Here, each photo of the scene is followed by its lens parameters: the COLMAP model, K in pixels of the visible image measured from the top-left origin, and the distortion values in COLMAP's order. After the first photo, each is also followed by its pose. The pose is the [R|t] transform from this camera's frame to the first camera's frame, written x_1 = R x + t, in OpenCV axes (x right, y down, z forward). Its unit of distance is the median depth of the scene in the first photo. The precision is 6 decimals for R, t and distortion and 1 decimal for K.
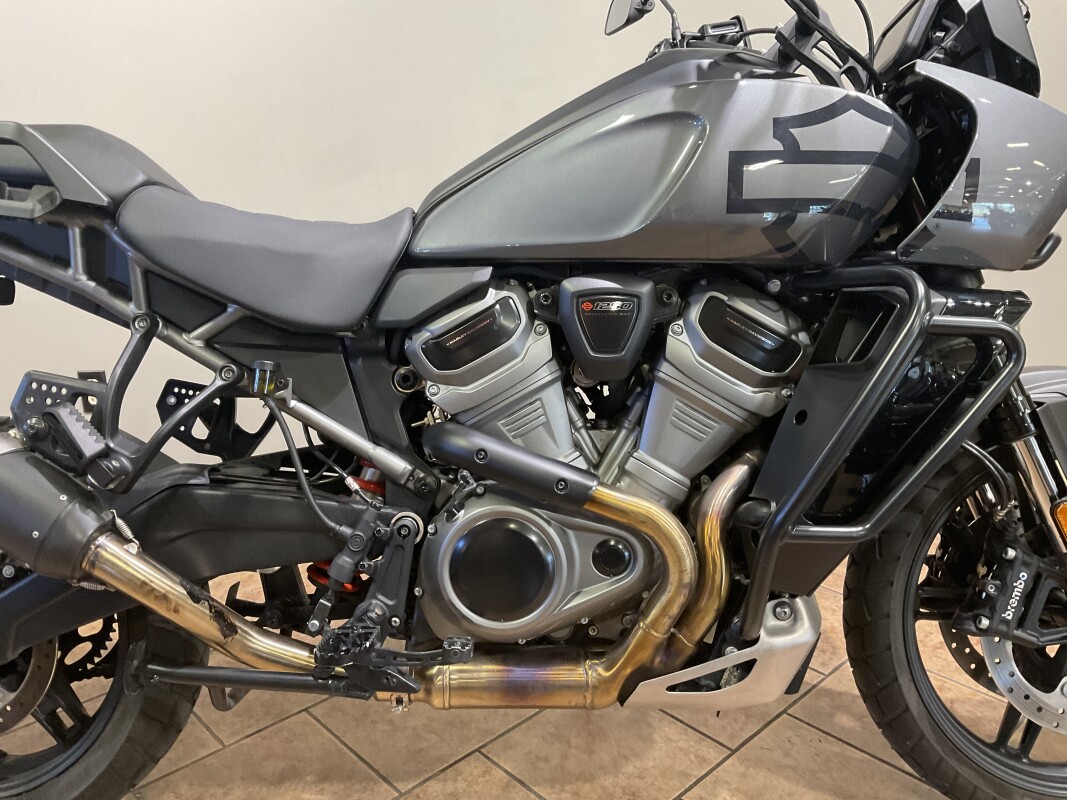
lens RADIAL K [[881.0, 0, 533.5], [0, 881.0, 400.0], [0, 0, 1]] dist [0.079261, -0.146572]
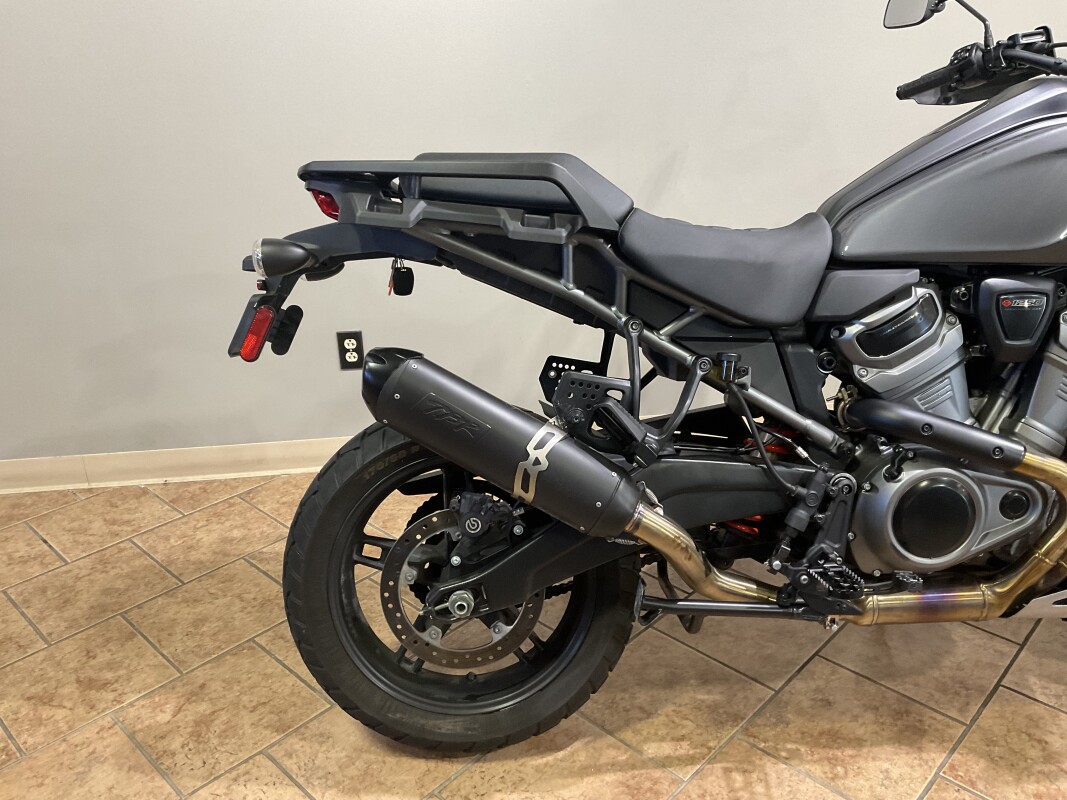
lens RADIAL K [[881.0, 0, 533.5], [0, 881.0, 400.0], [0, 0, 1]] dist [0.079261, -0.146572]
pose [[0.998320, -0.030065, 0.049532, -0.628567], [0.024495, 0.993690, 0.109457, -0.118961], [-0.052510, -0.108060, 0.992757, -0.189586]]
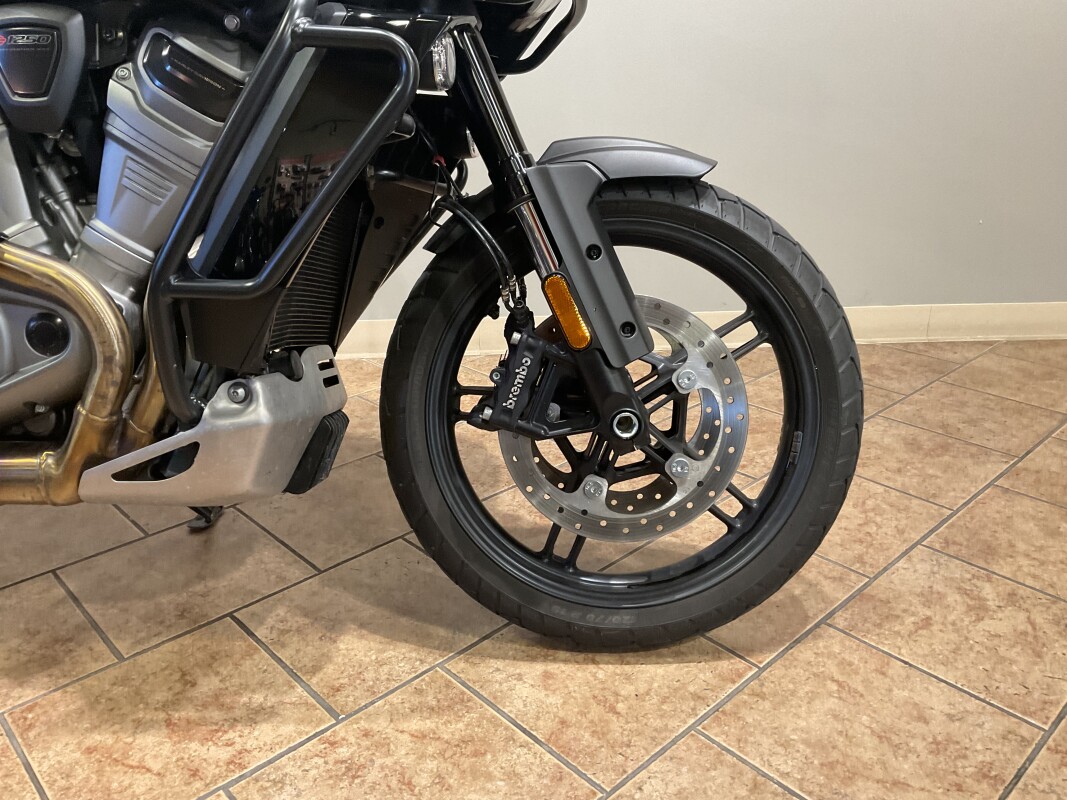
lens RADIAL K [[881.0, 0, 533.5], [0, 881.0, 400.0], [0, 0, 1]] dist [0.079261, -0.146572]
pose [[0.999960, 0.005904, 0.006702, 0.553569], [-0.006503, 0.995626, 0.093197, 0.153085], [-0.006122, -0.093237, 0.995625, 0.094988]]
